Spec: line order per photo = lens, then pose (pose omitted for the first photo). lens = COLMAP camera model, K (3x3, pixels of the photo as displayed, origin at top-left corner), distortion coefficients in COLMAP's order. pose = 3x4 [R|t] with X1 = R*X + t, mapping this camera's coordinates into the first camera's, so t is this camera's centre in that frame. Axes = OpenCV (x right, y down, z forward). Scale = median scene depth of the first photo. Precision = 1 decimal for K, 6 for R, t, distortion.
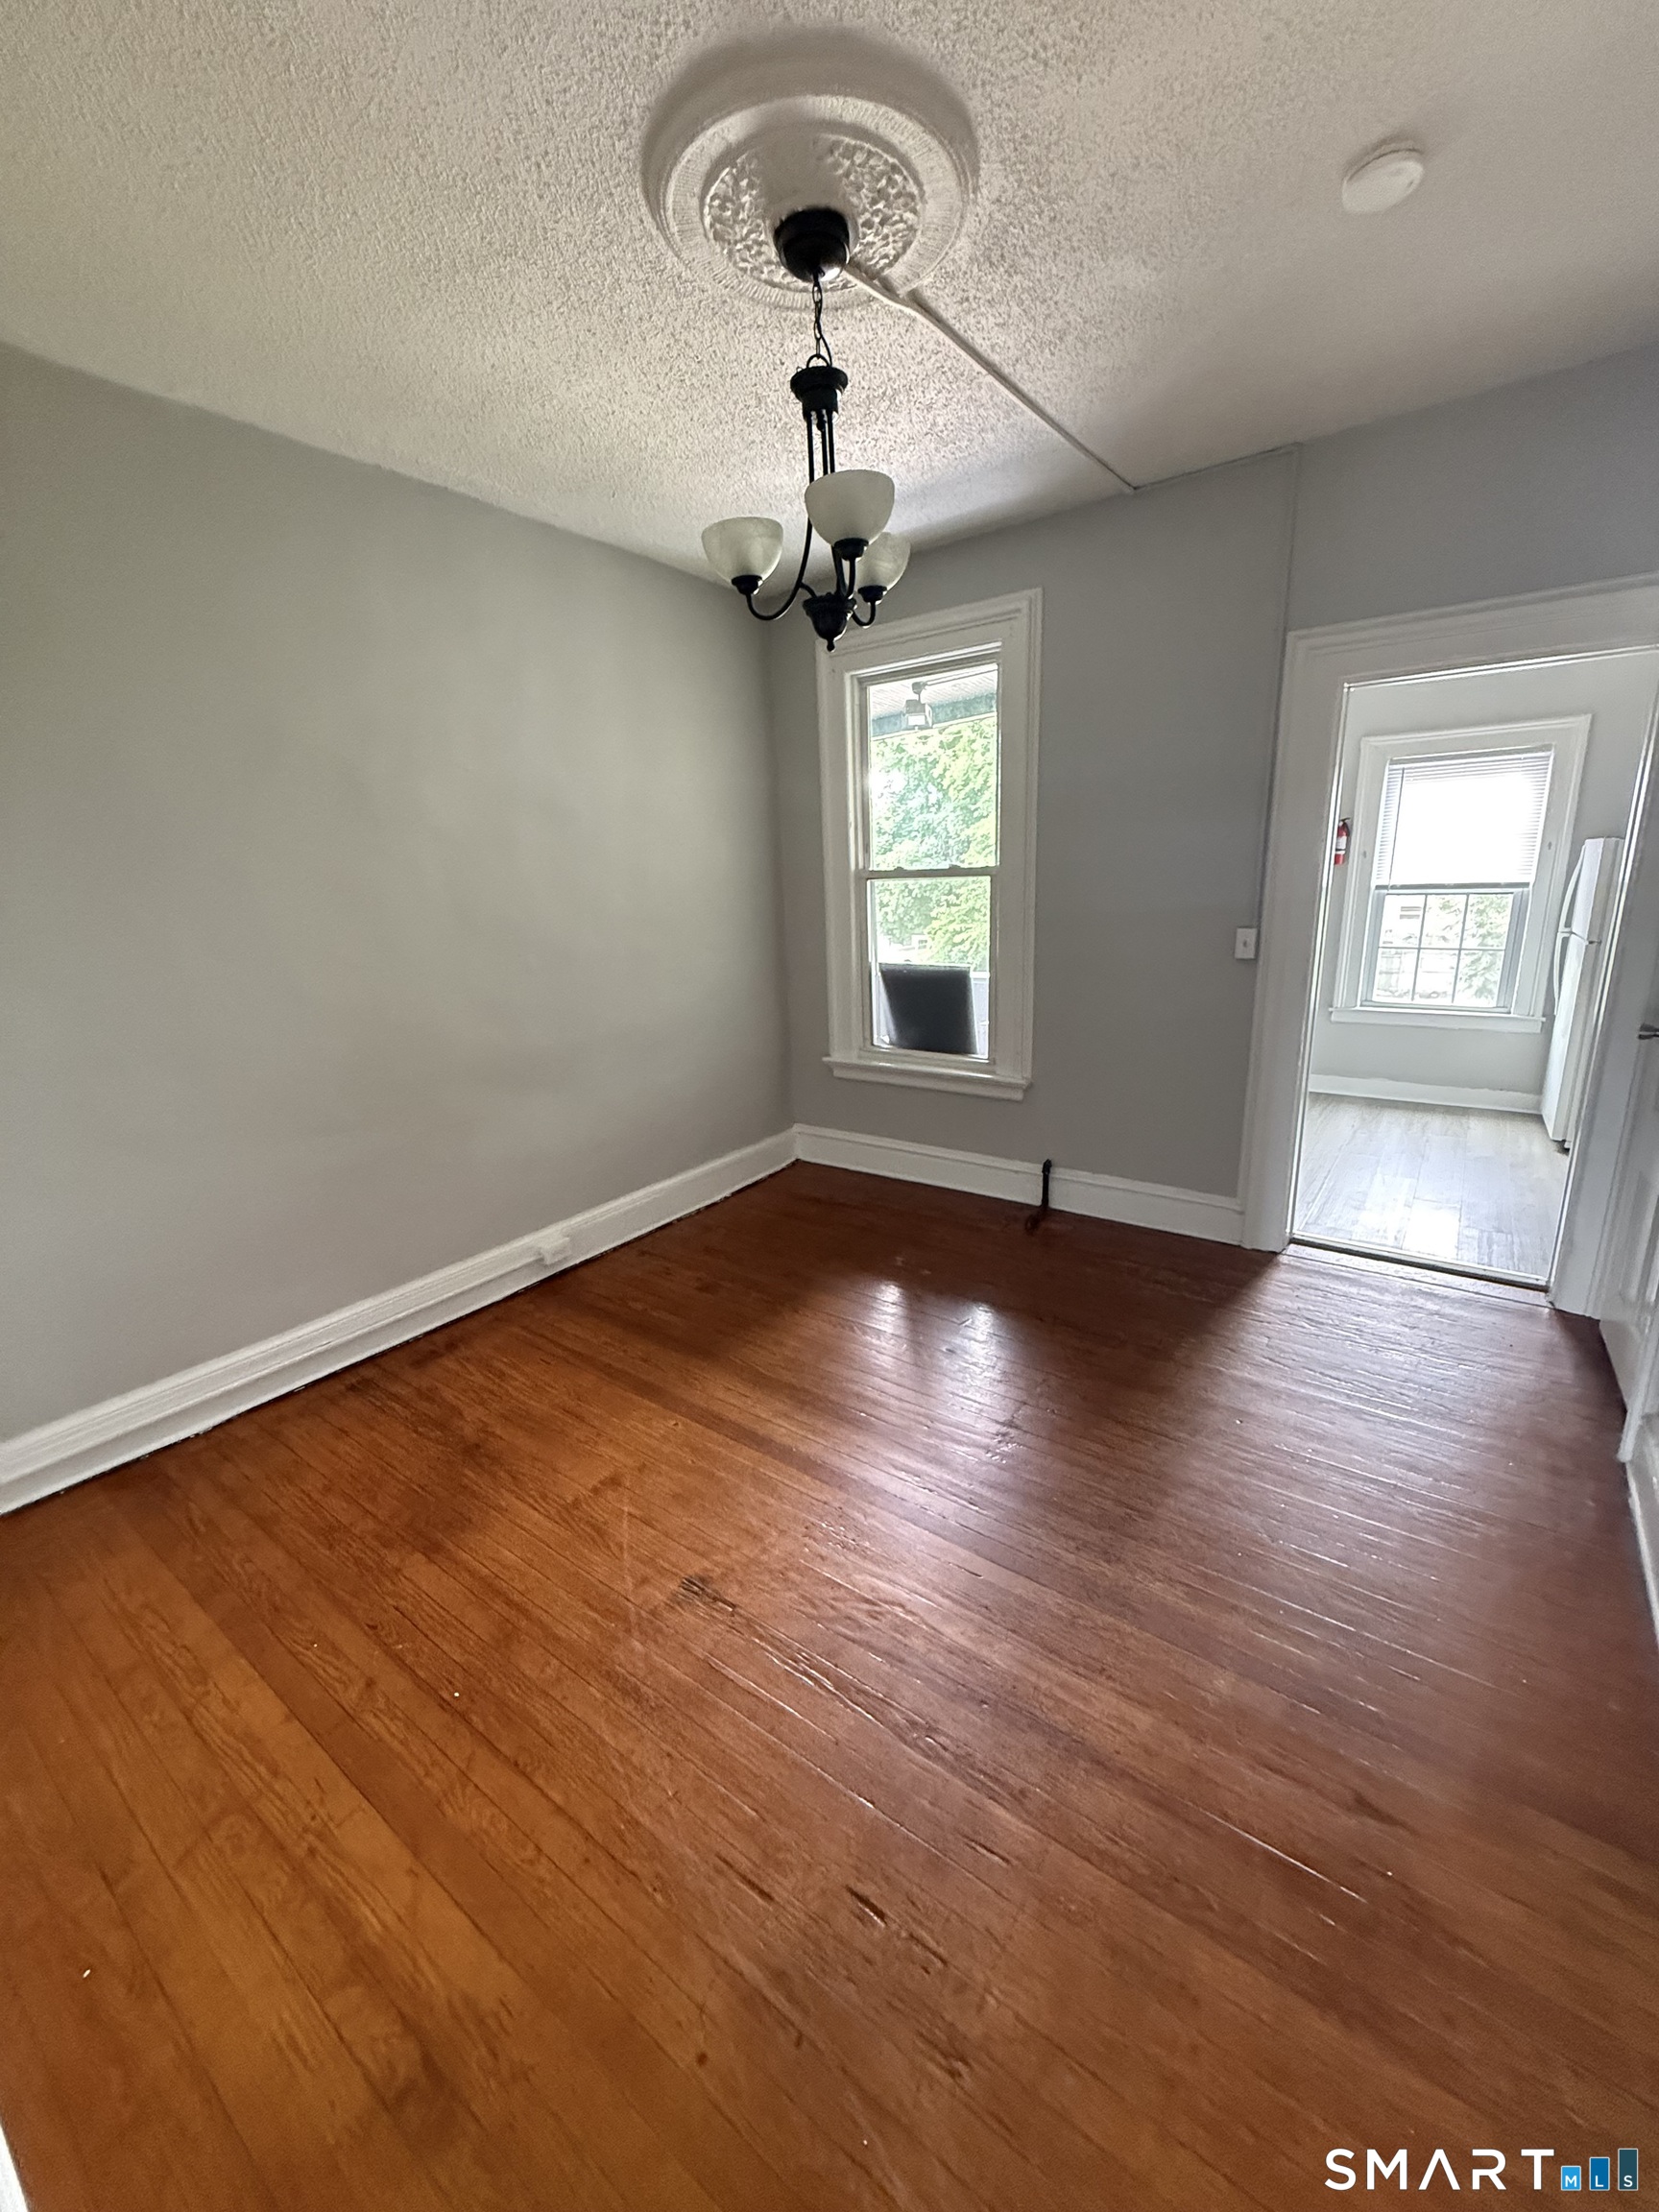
lens RADIAL K [[879.7, 0, 834.7], [0, 879.7, 1107.5], [0, 0, 1]] dist [0.000433, 0.000129]
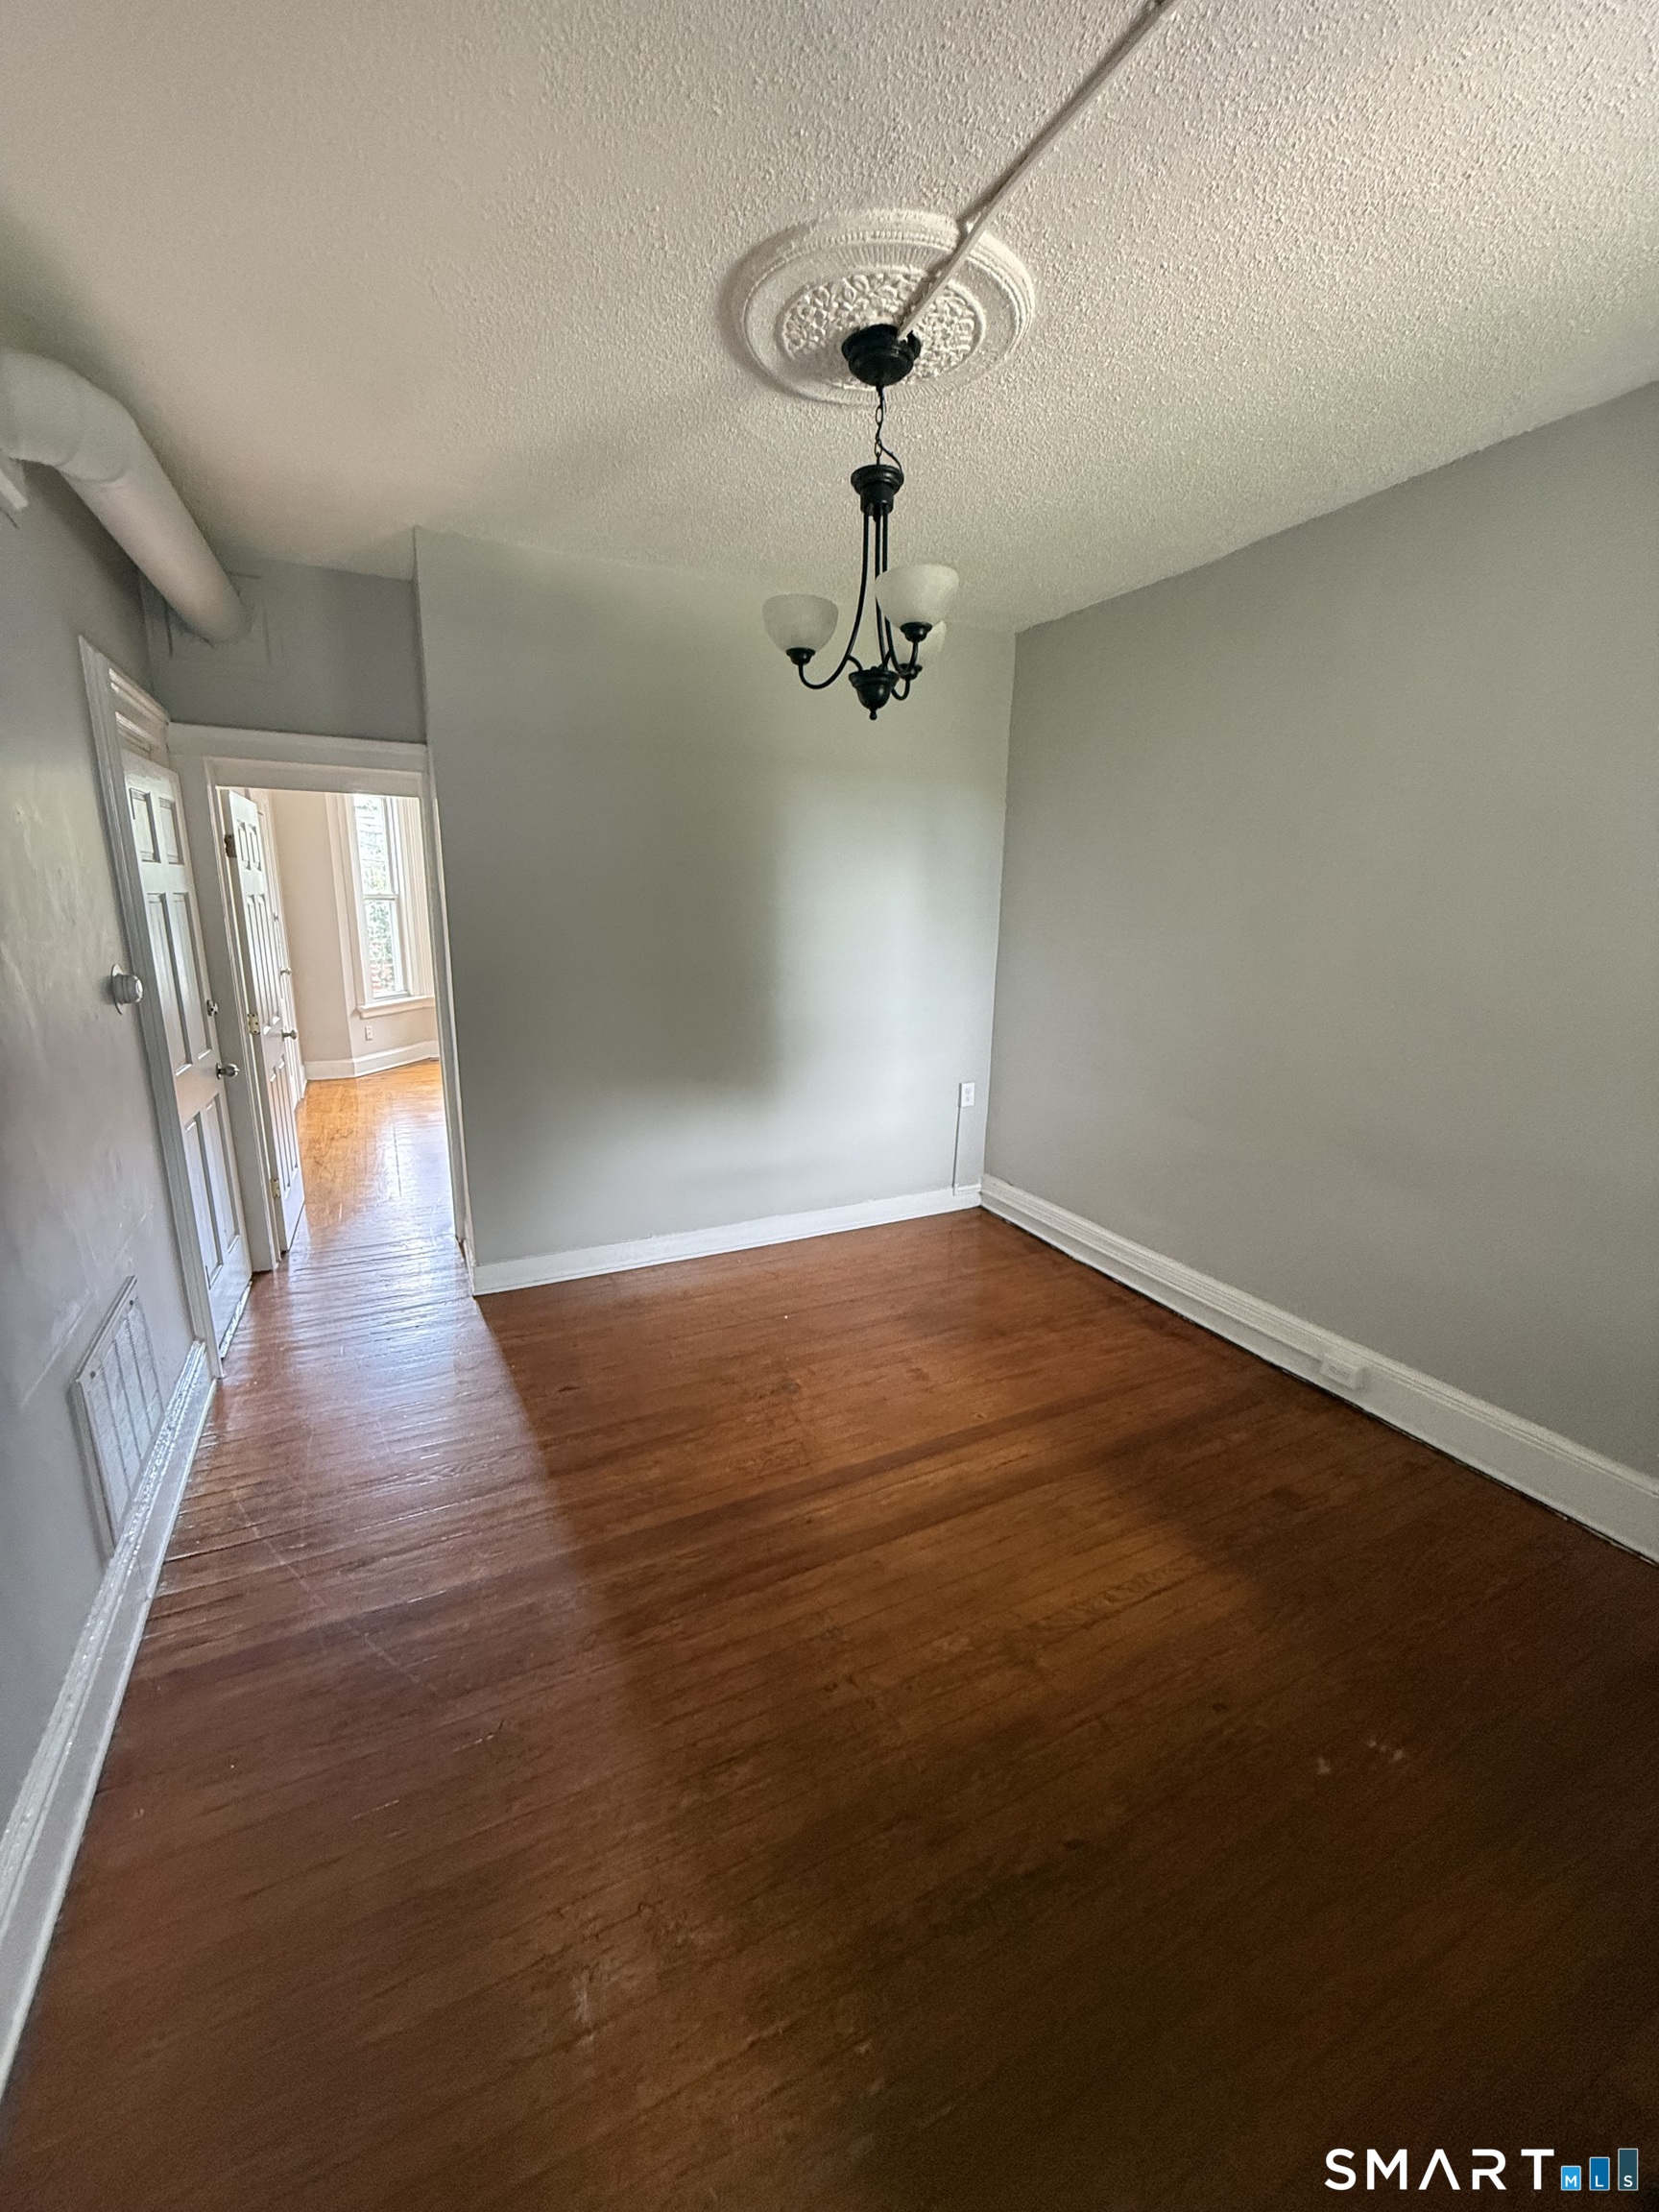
lens RADIAL K [[879.7, 0, 834.7], [0, 879.7, 1107.5], [0, 0, 1]] dist [0.000433, 0.000129]
pose [[-0.454132, 0.234720, -0.859460, 0.673884], [-0.228532, 0.901707, 0.367013, -0.310686], [0.861126, 0.363086, -0.355852, 0.980685]]
